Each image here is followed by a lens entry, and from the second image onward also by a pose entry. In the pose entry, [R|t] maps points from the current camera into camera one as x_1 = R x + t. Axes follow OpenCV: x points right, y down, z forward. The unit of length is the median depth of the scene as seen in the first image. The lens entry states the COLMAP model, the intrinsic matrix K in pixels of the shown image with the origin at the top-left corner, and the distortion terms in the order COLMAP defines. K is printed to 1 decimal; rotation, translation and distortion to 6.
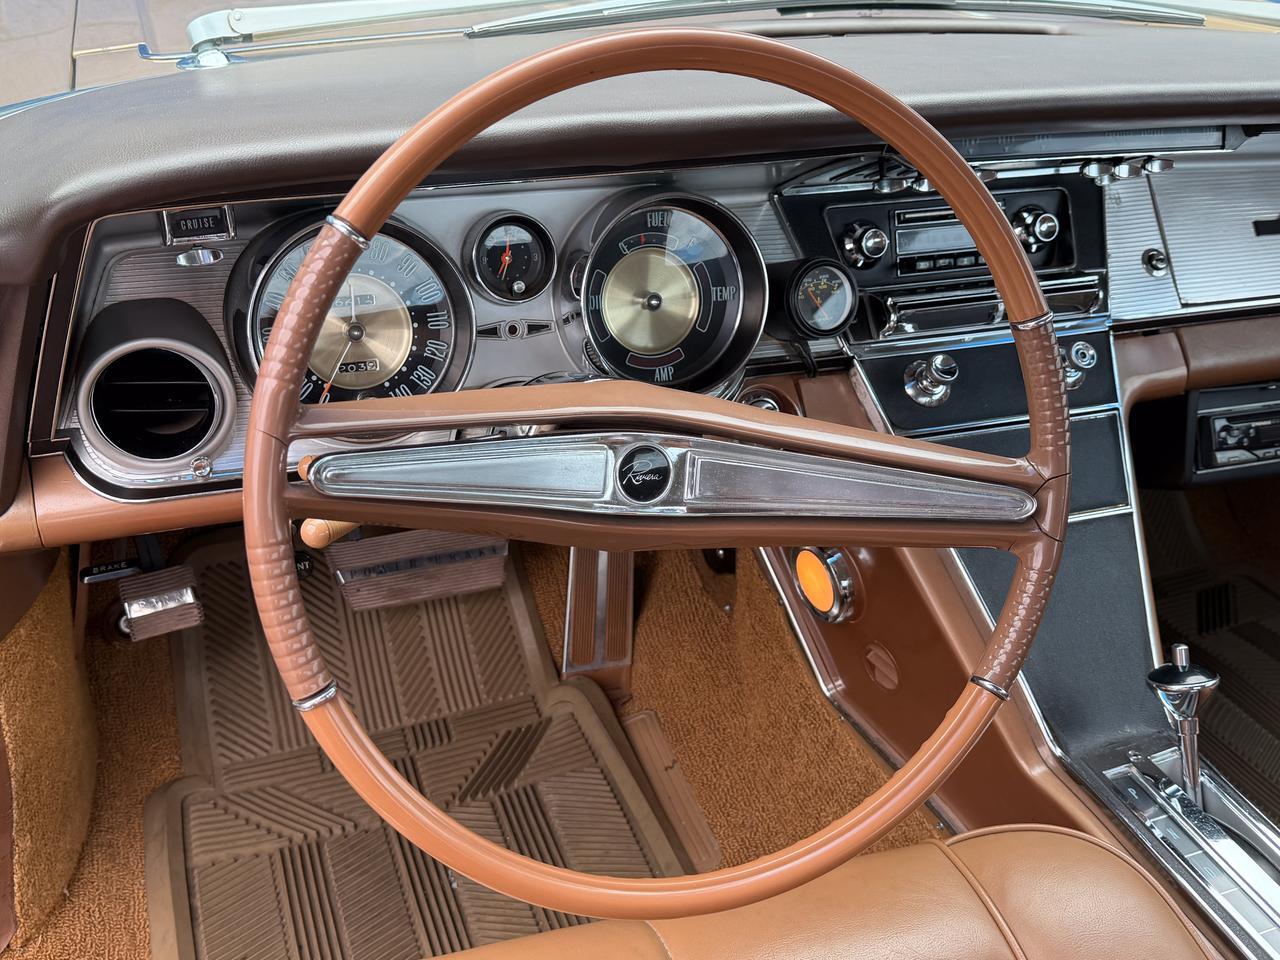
lens RADIAL K [[1227.1, 0, 643.5], [0, 1227.1, 431.2], [0, 0, 1]] dist [0.205928, -0.501186]
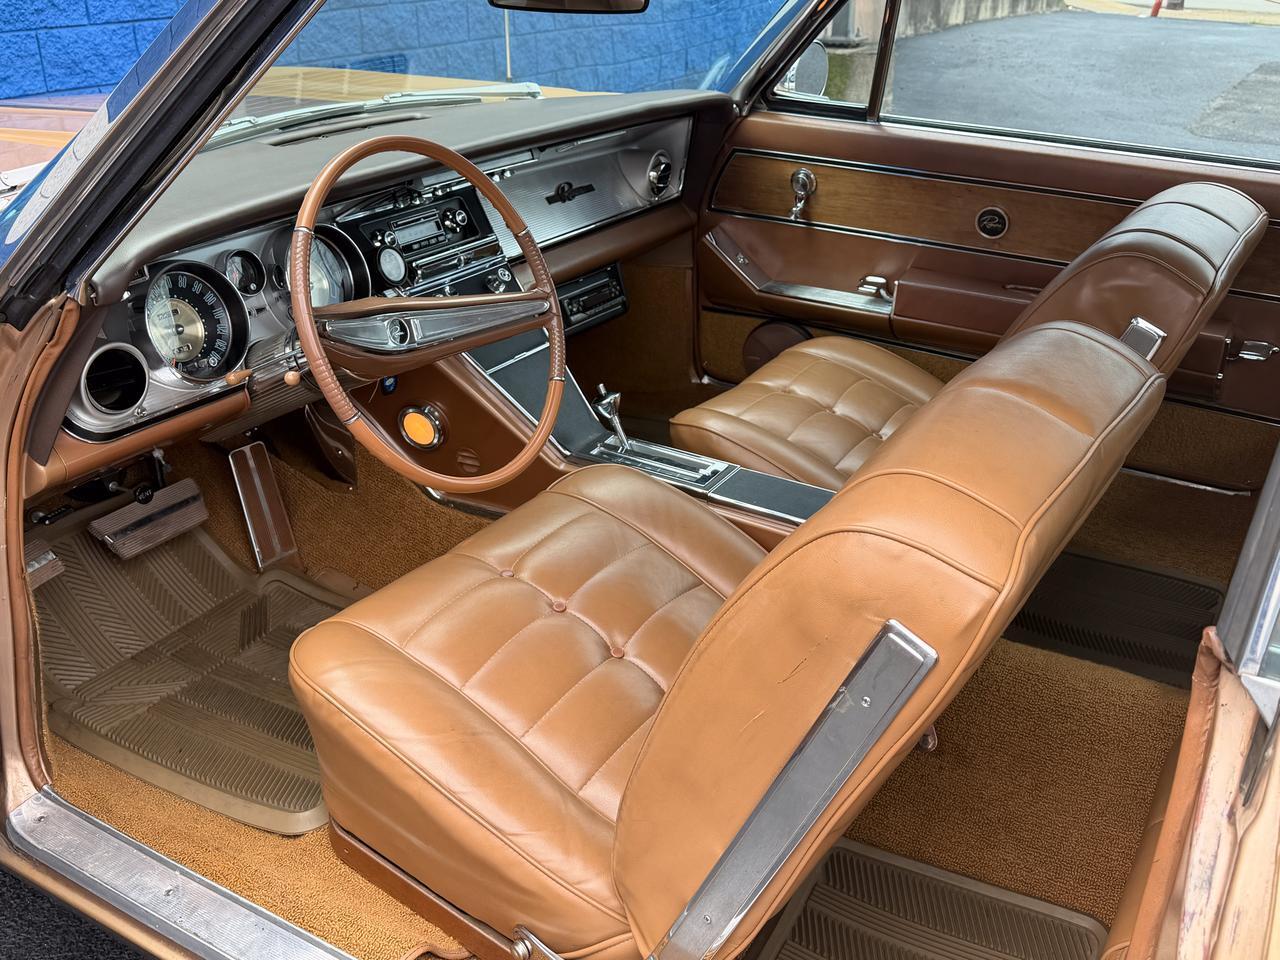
lens RADIAL K [[1227.1, 0, 643.5], [0, 1227.1, 431.2], [0, 0, 1]] dist [0.205928, -0.501186]
pose [[0.790529, -0.289106, 0.539890, -0.651053], [0.326978, 0.944644, 0.027073, 0.208762], [-0.517831, 0.155130, 0.841300, -0.769663]]
